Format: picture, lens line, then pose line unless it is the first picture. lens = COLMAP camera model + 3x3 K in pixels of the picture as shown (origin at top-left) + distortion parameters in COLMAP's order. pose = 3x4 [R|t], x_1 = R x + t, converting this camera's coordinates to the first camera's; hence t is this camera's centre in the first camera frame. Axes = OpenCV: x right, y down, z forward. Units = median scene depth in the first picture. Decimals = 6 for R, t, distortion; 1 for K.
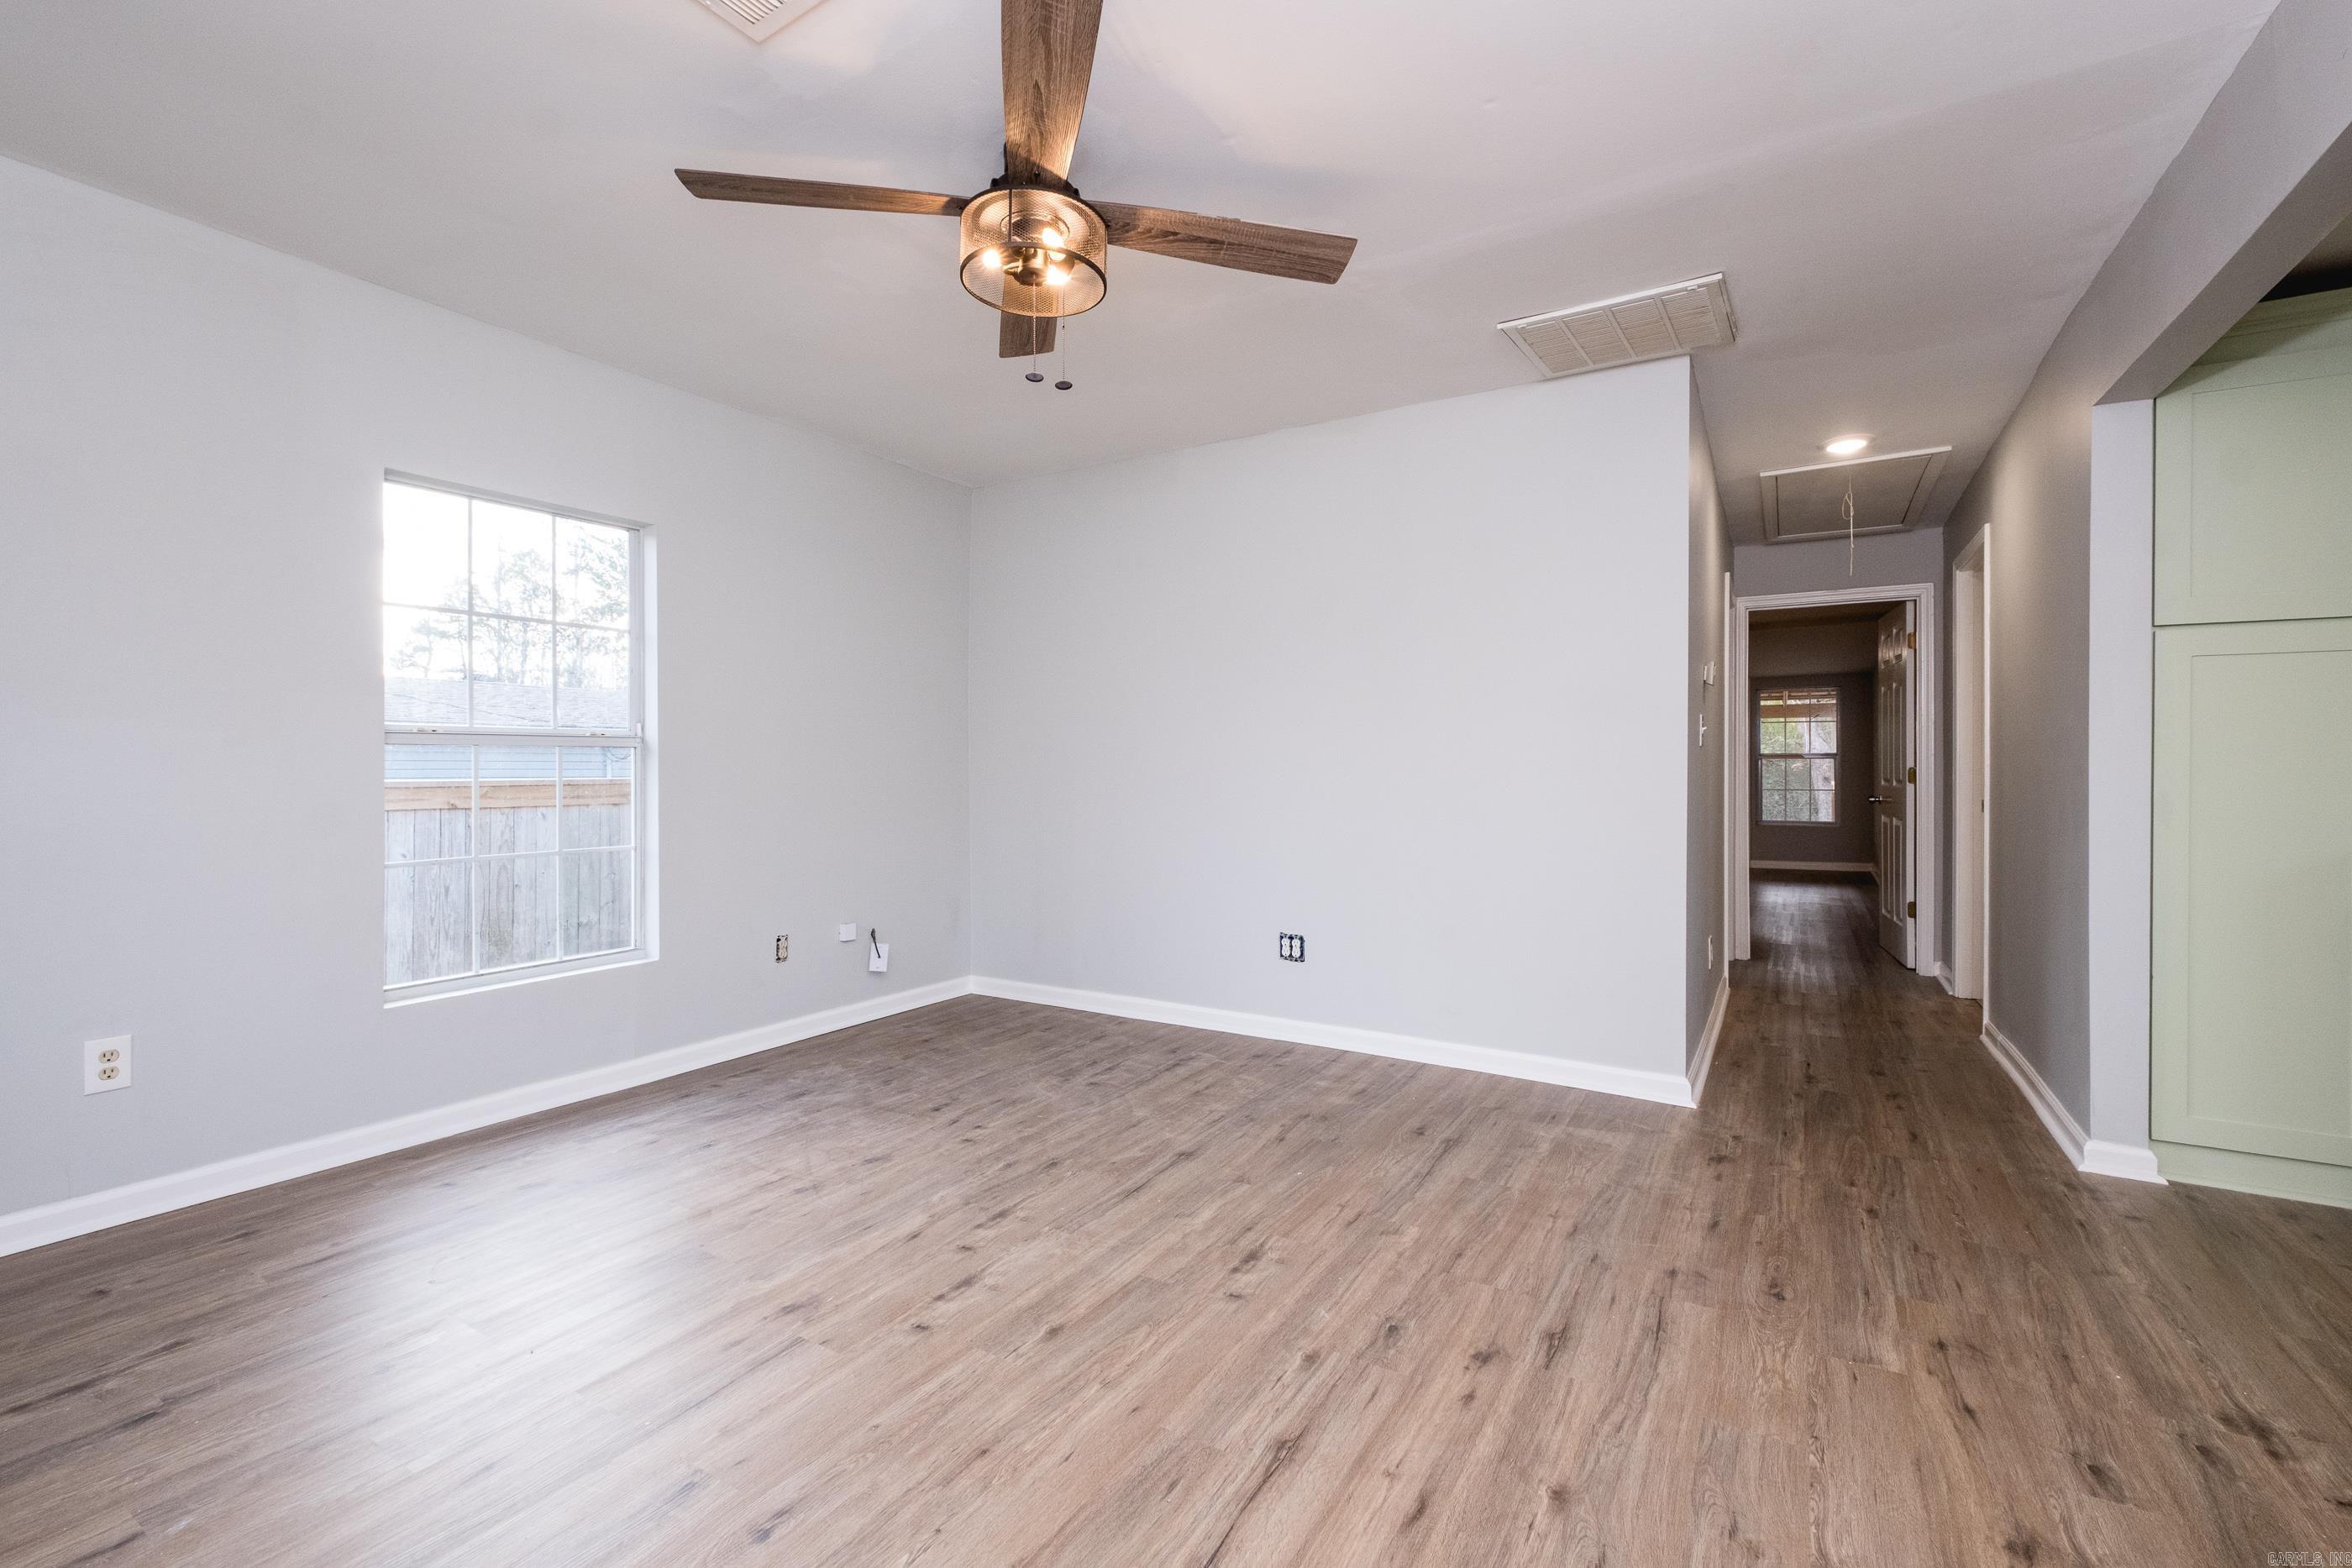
lens RADIAL K [[996.9, 0, 1194.1], [0, 996.9, 765.6], [0, 0, 1]] dist [0.009436, -0.007965]
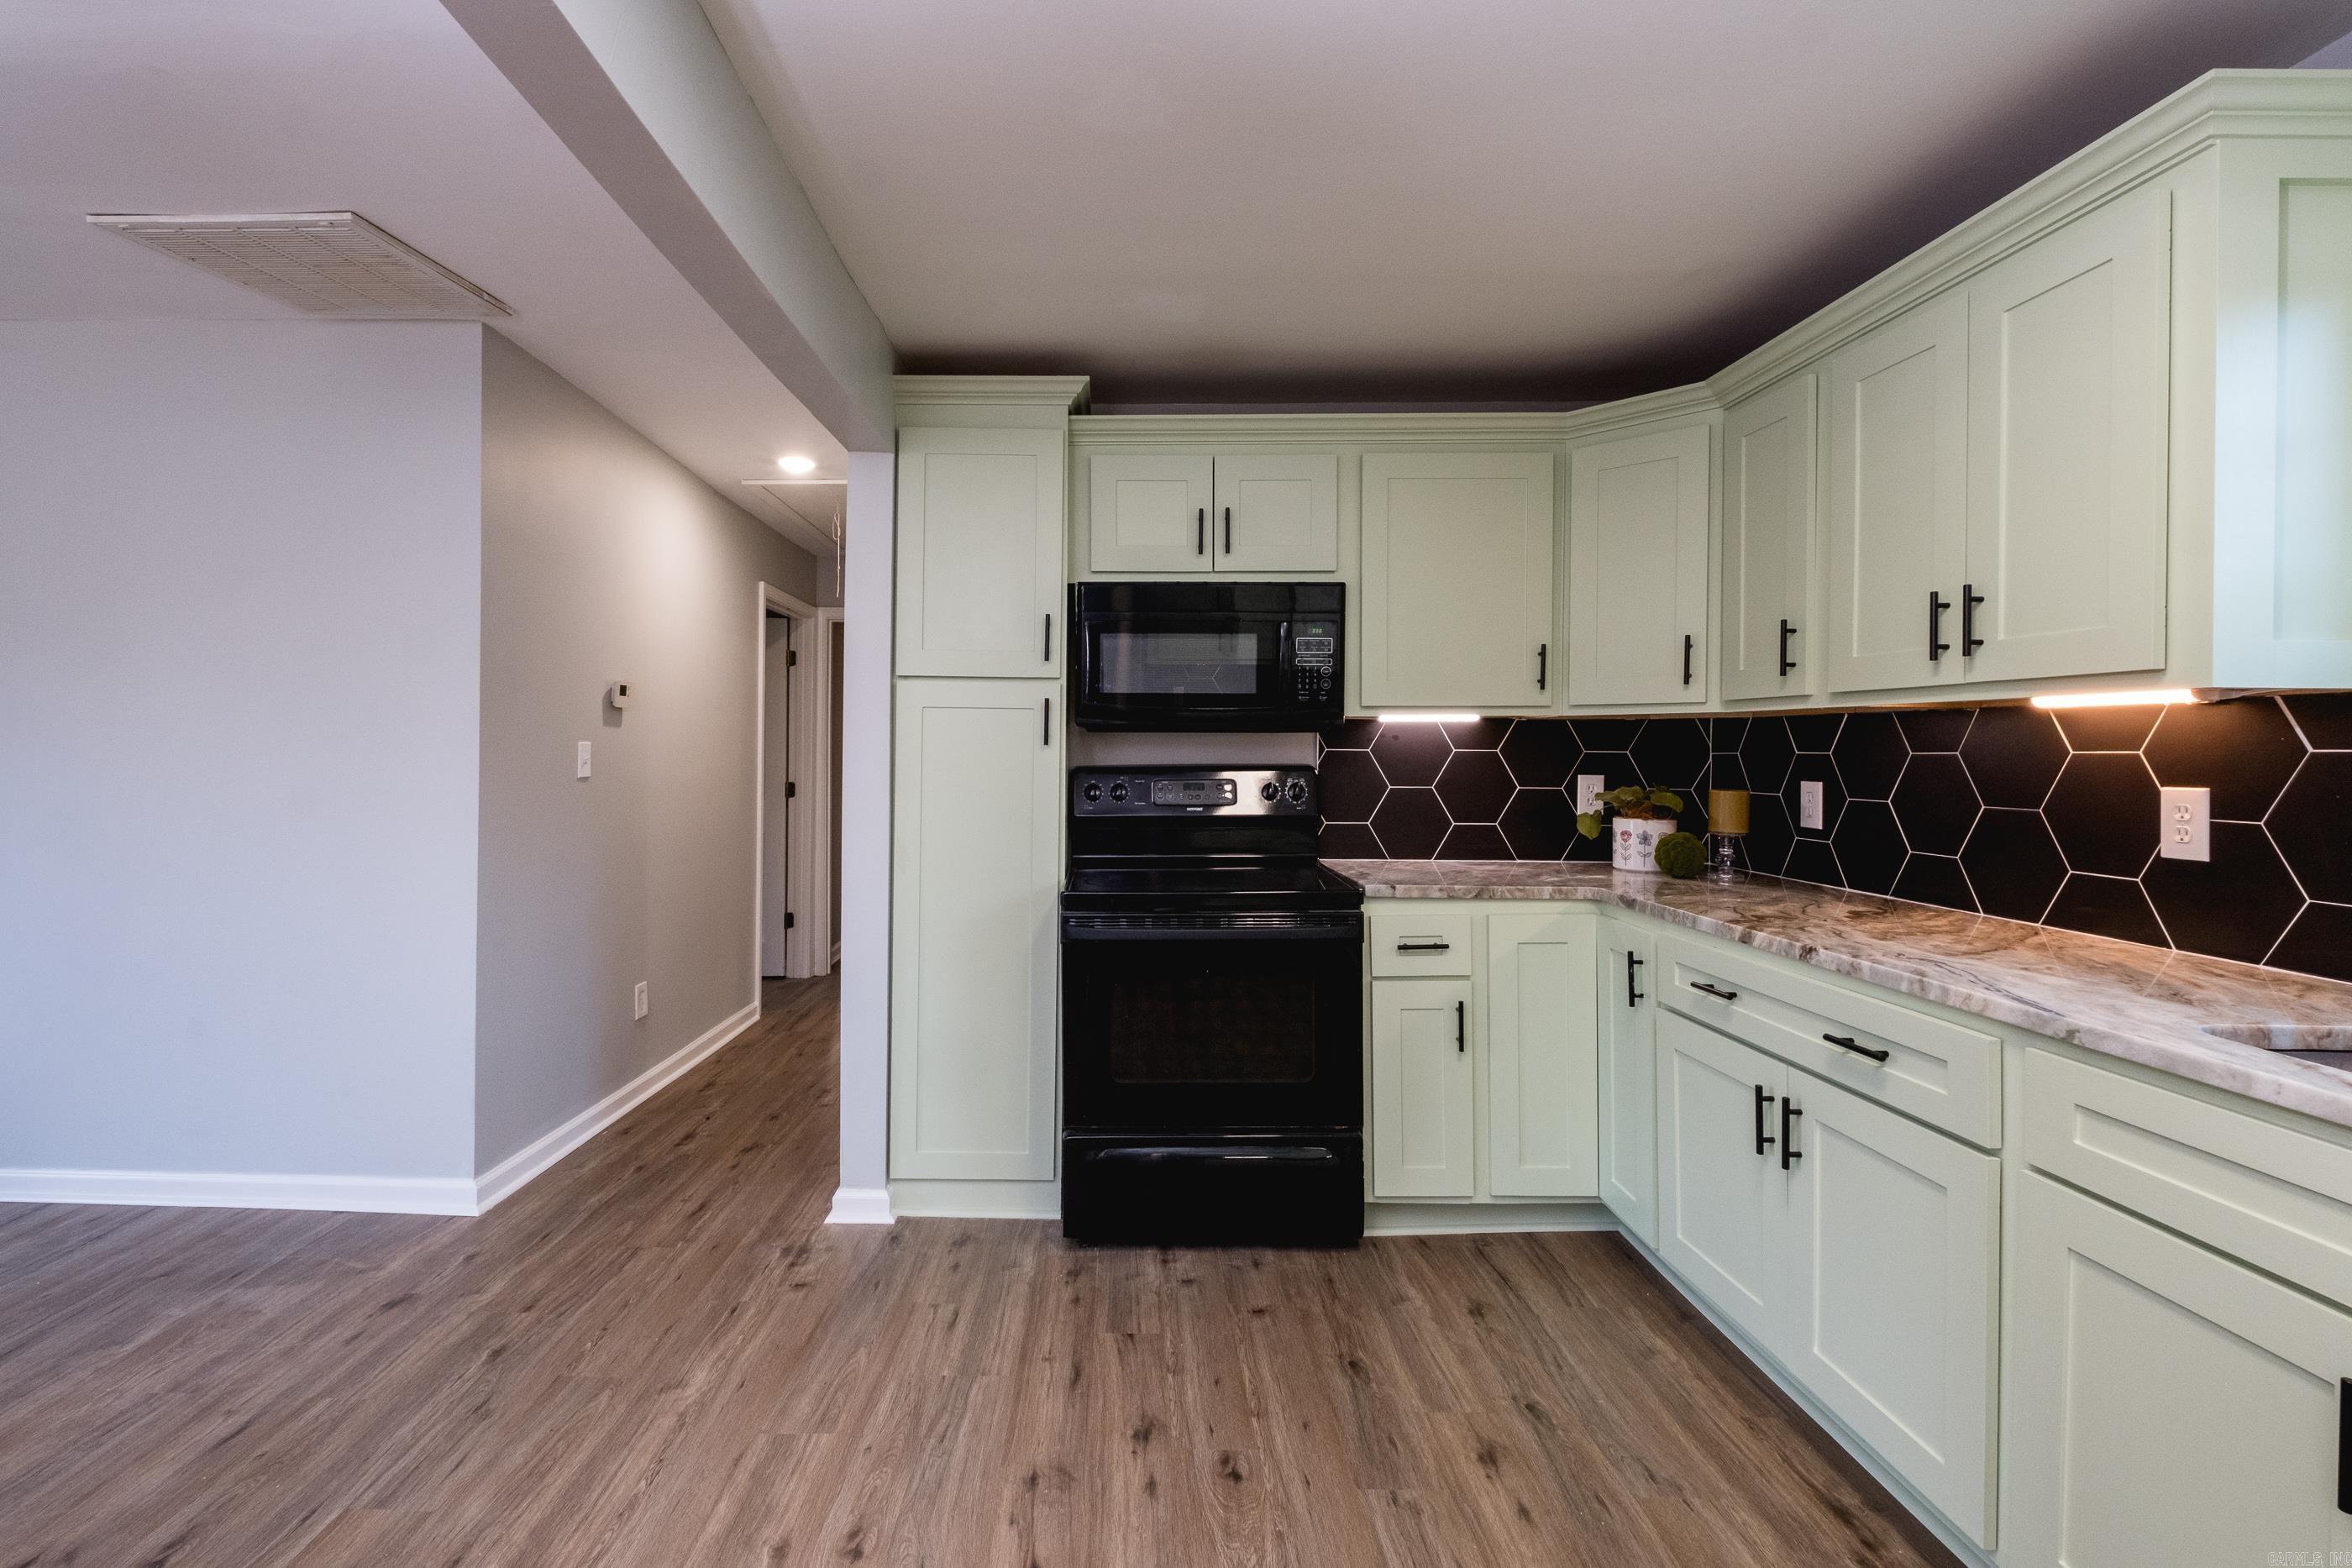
lens RADIAL K [[1025.6, 0, 1079.1], [0, 1025.6, 755.8], [0, 0, 1]] dist [0.011485, -0.007503]
pose [[0.868159, 0.007373, 0.496232, 0.599217], [-0.009929, 0.999948, 0.002513, -0.062645], [-0.496188, -0.007109, 0.868186, -0.005827]]
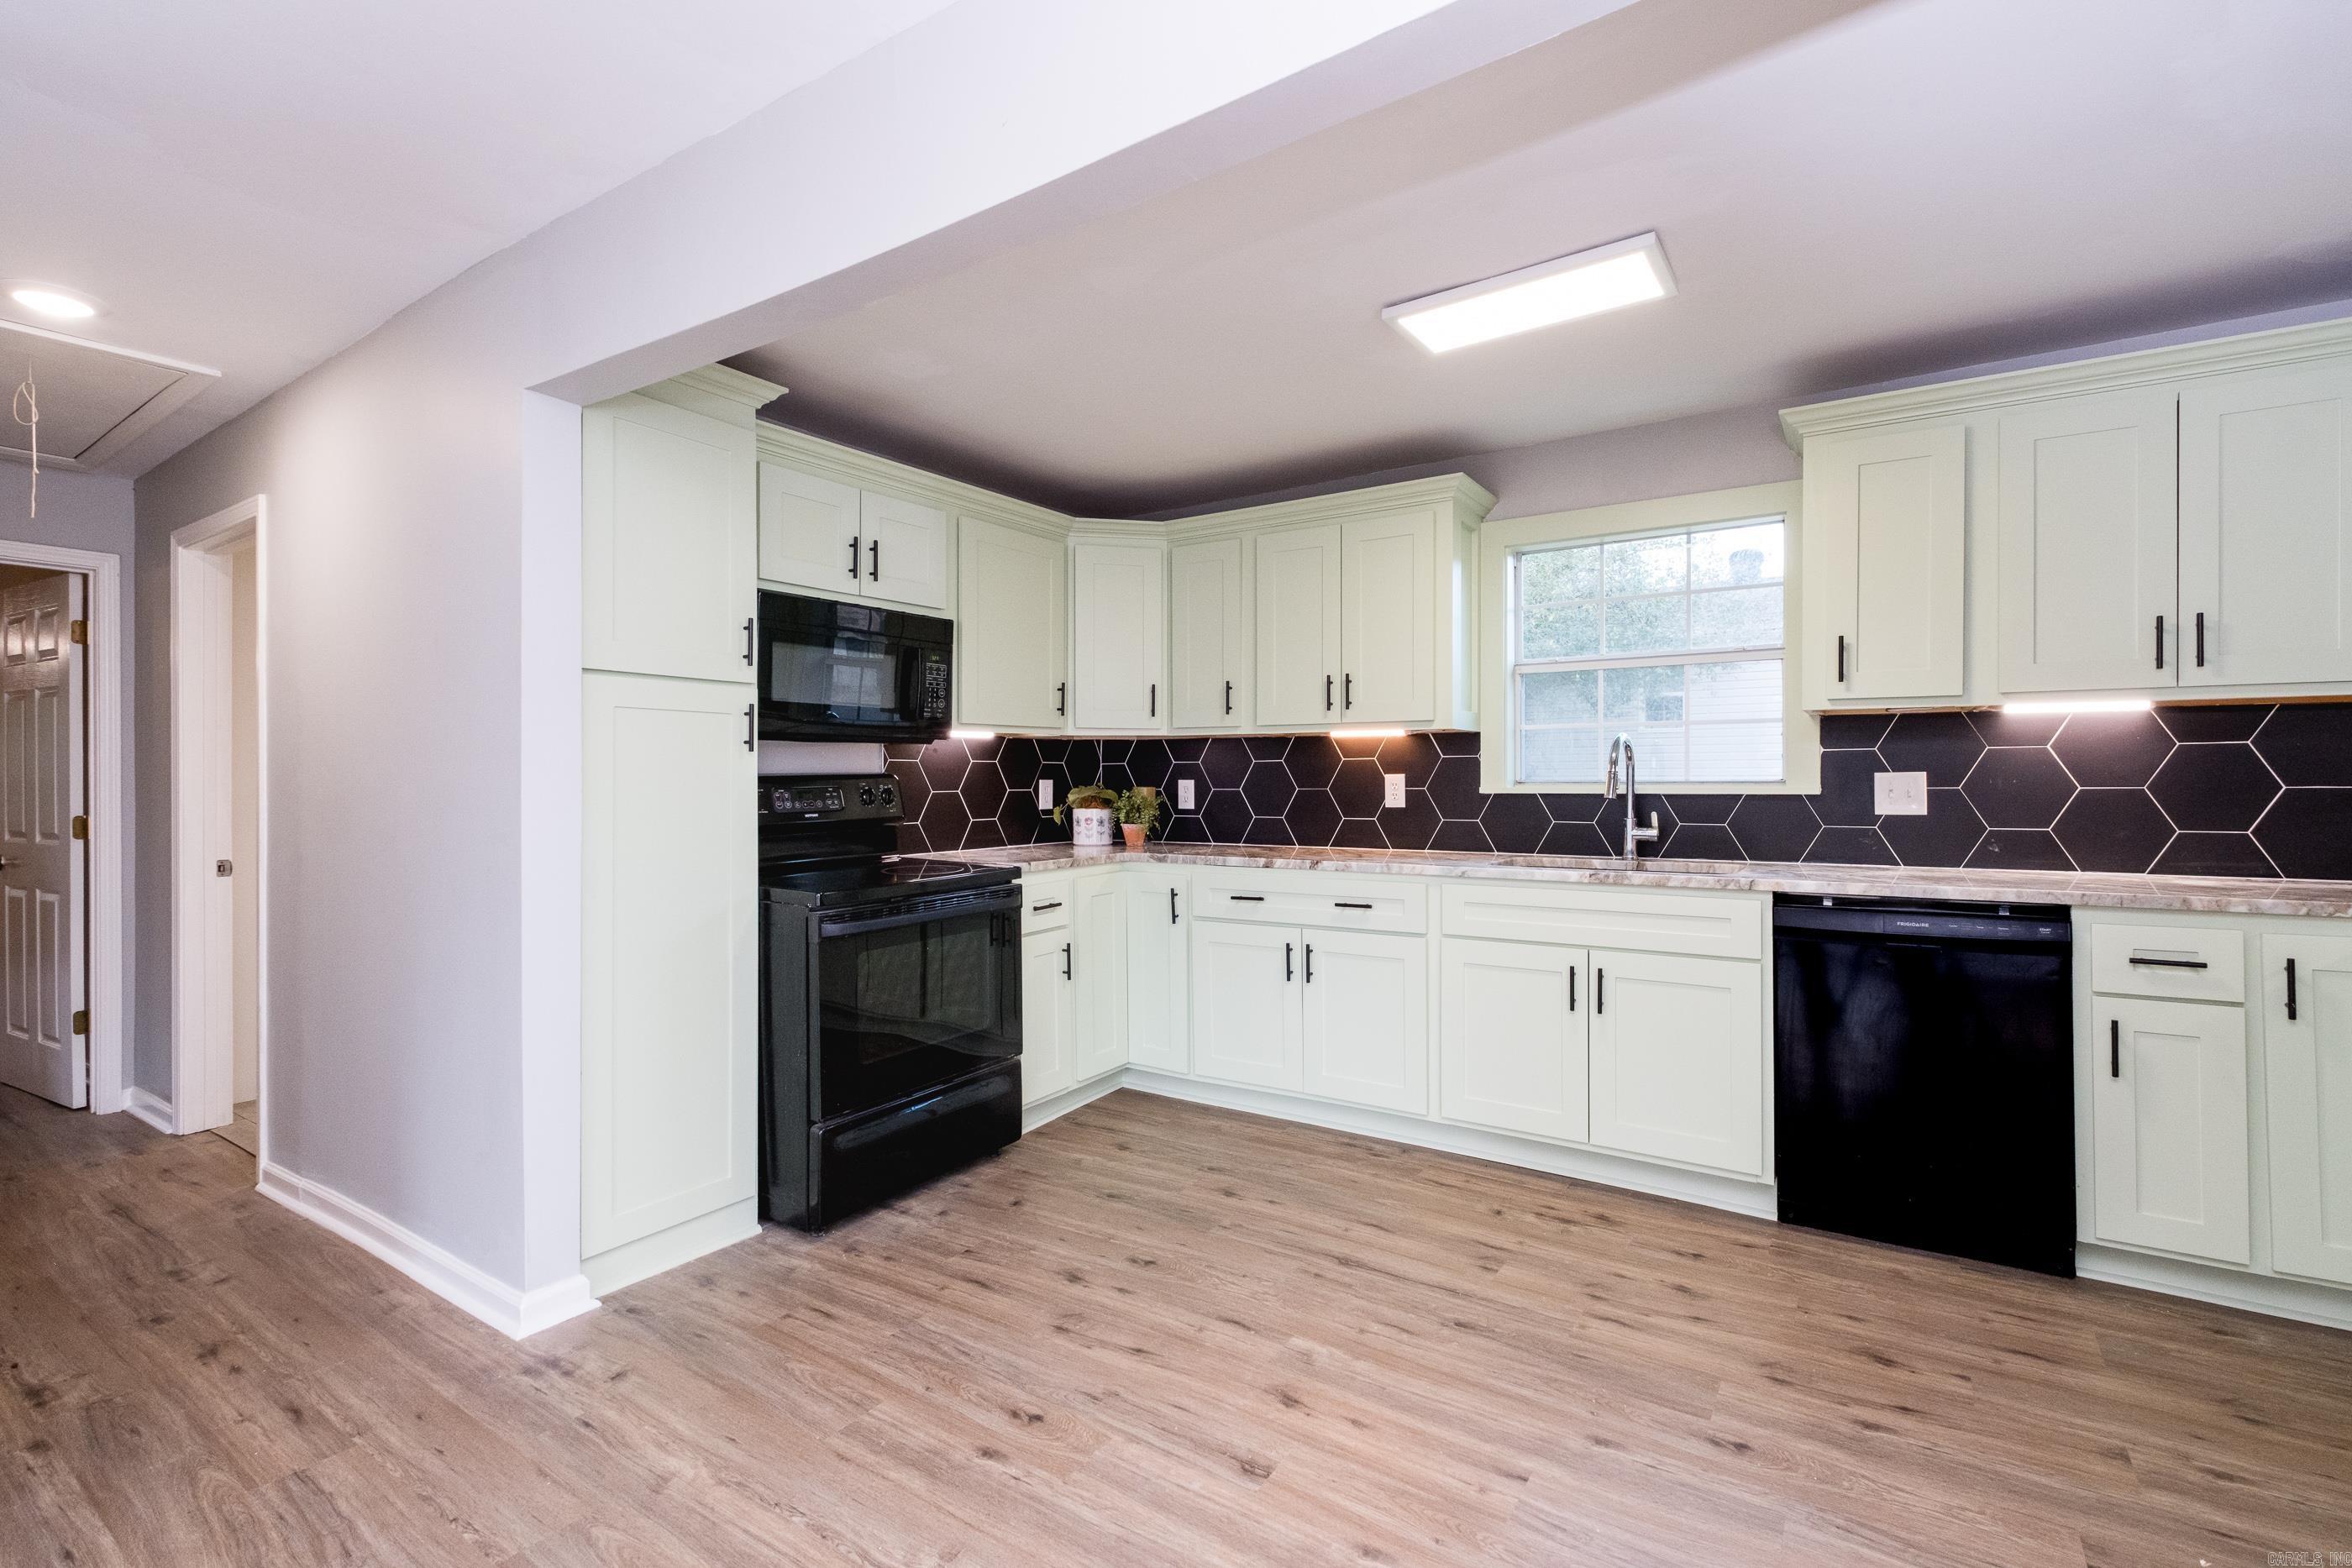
lens RADIAL K [[1036.6, 0, 1202.0], [0, 1036.6, 781.2], [0, 0, 1]] dist [0.010160, -0.005617]
pose [[0.047221, 0.000449, 0.998884, 0.080531], [0.004642, 0.999989, -0.000669, -0.038589], [-0.998874, 0.004669, 0.047218, 0.414549]]
